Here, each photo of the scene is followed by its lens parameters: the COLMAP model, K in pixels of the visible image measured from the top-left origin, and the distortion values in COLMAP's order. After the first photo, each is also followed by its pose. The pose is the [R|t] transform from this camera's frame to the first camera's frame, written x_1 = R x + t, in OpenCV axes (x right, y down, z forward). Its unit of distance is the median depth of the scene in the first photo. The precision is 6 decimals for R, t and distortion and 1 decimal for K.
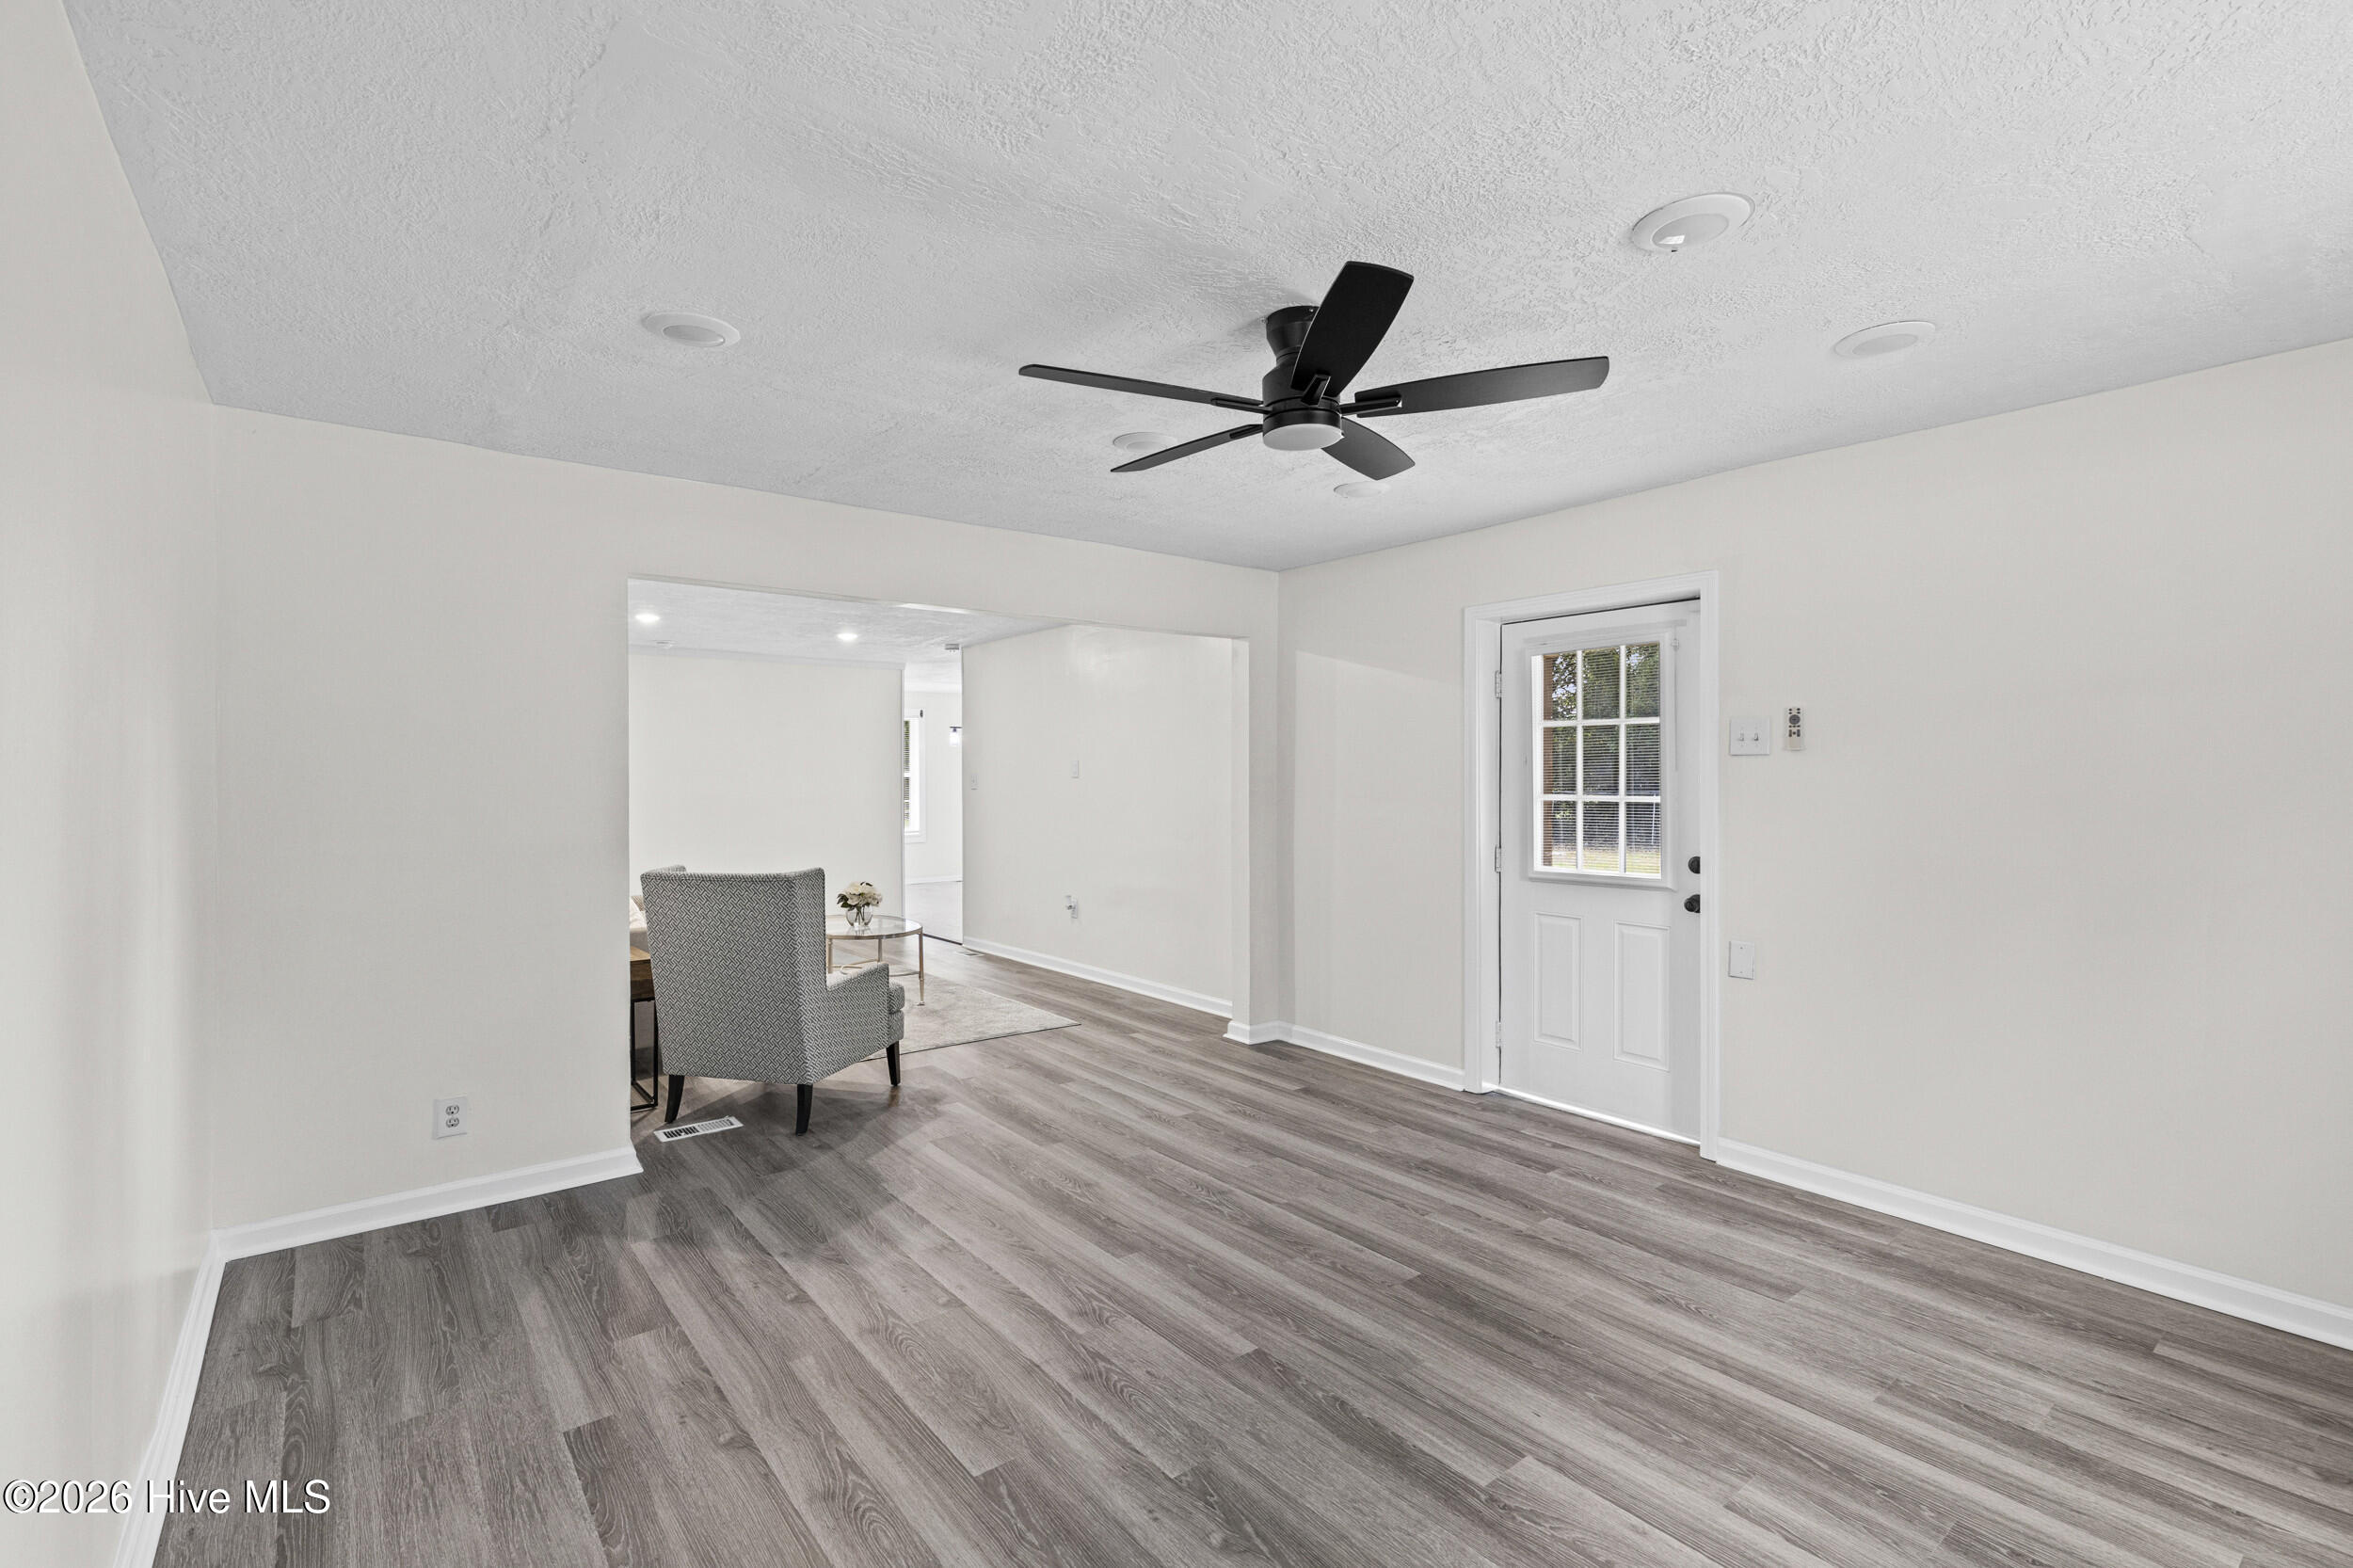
lens RADIAL K [[1082.8, 0, 1177.3], [0, 1082.8, 782.7], [0, 0, 1]] dist [0.000151, -0.000076]
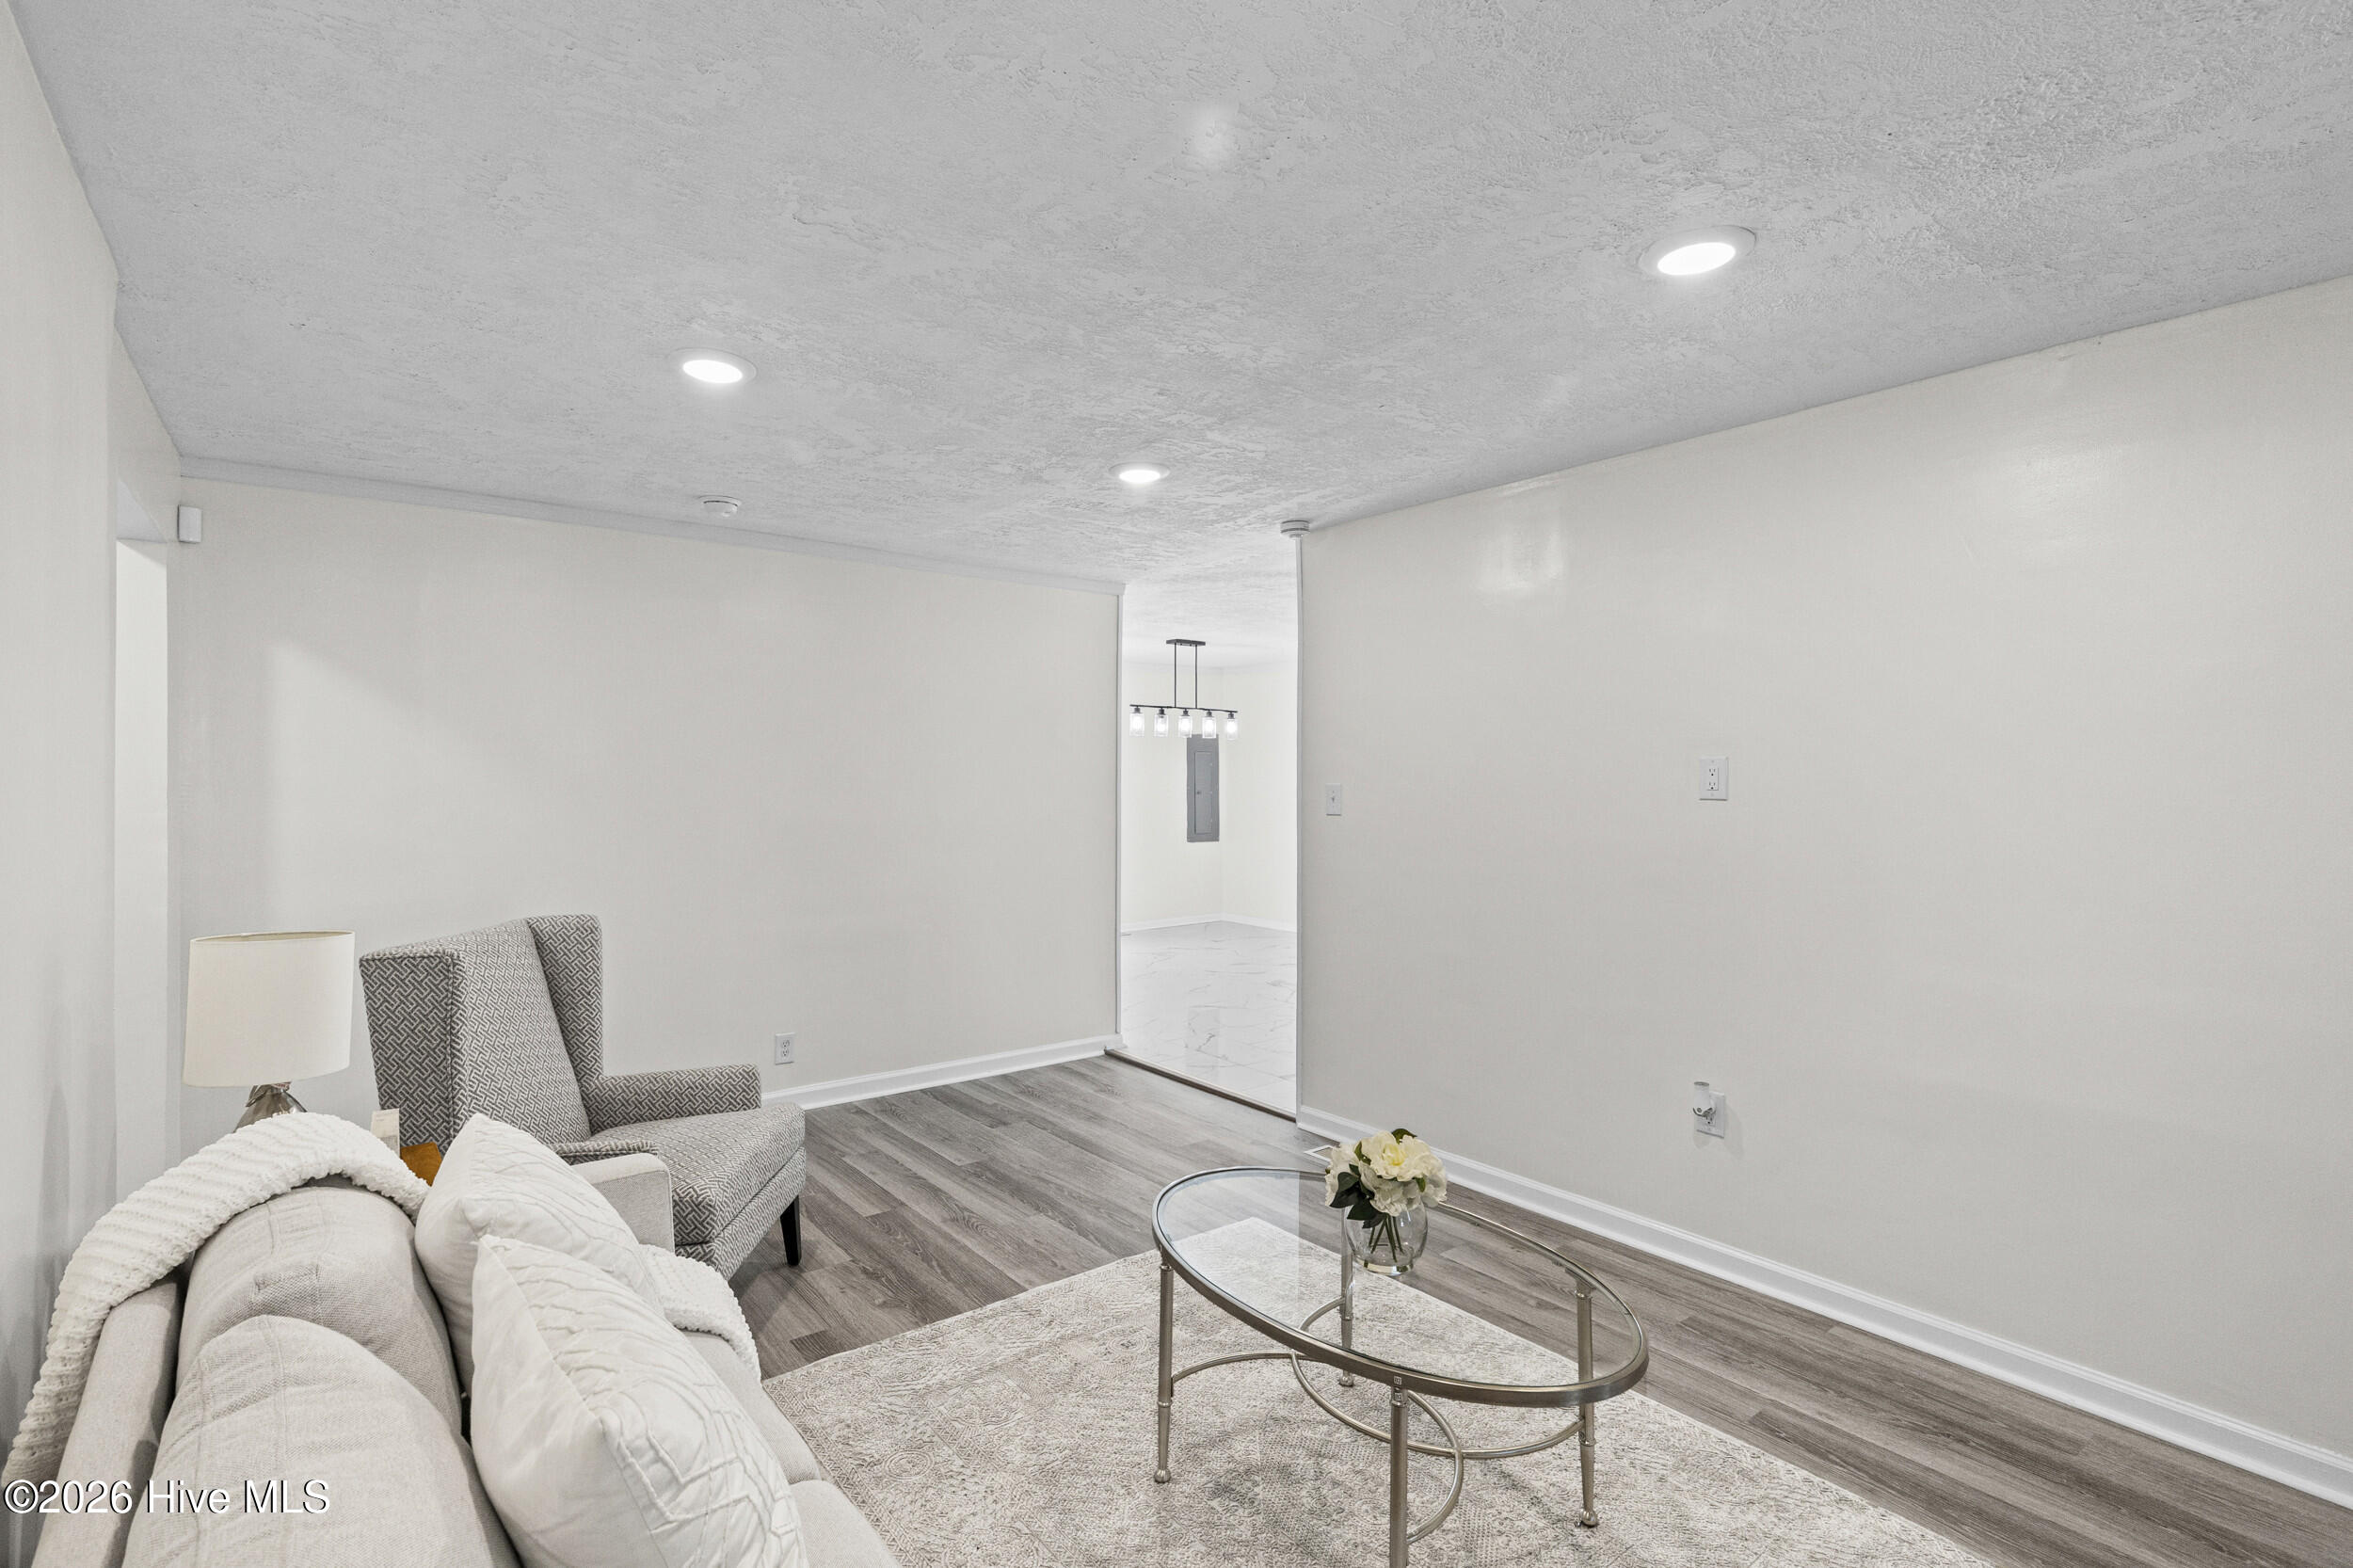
lens RADIAL K [[1082.8, 0, 1175.7], [0, 1082.8, 778.8], [0, 0, 1]] dist [0.000151, -0.000076]
pose [[0.999895, 0.005112, 0.013537, -0.287297], [-0.005162, 0.999980, 0.003681, -0.012863], [-0.013518, -0.003751, 0.999902, 0.540334]]
